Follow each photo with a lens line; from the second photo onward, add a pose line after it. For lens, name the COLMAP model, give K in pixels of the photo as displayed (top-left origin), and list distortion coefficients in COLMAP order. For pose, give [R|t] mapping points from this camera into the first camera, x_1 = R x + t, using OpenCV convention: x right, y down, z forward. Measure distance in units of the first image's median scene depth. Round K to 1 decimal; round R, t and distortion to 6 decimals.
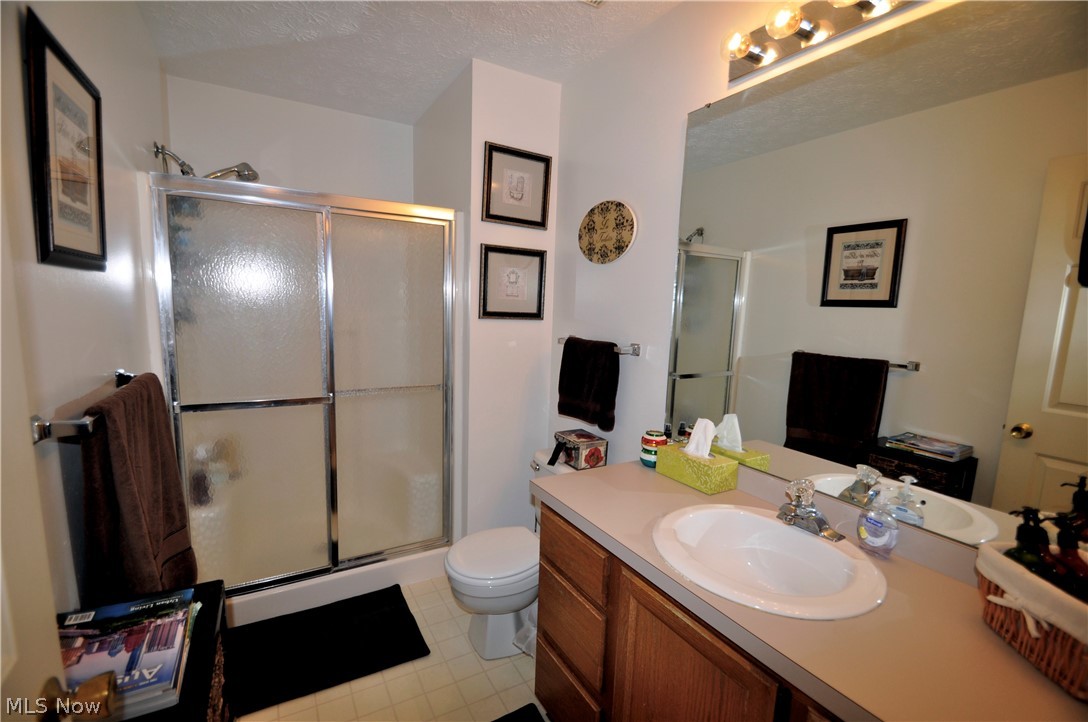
lens RADIAL K [[455.3, 0, 544.0], [0, 455.3, 361.0], [0, 0, 1]] dist [0.001078, -0.012999]
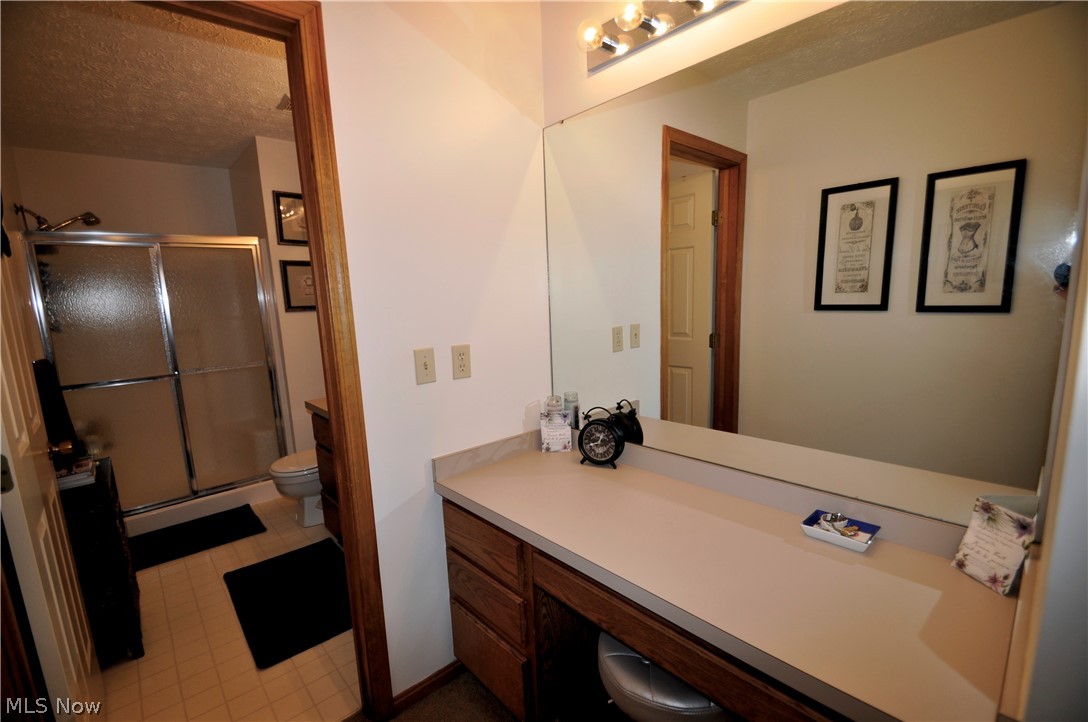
lens RADIAL K [[485.8, 0, 543.3], [0, 485.8, 372.4], [0, 0, 1]] dist [0.002036, -0.011510]
pose [[0.978997, -0.104336, 0.175151, 0.365109], [0.099737, 0.994402, 0.034883, 0.122616], [-0.177810, -0.016681, 0.983923, -0.654918]]
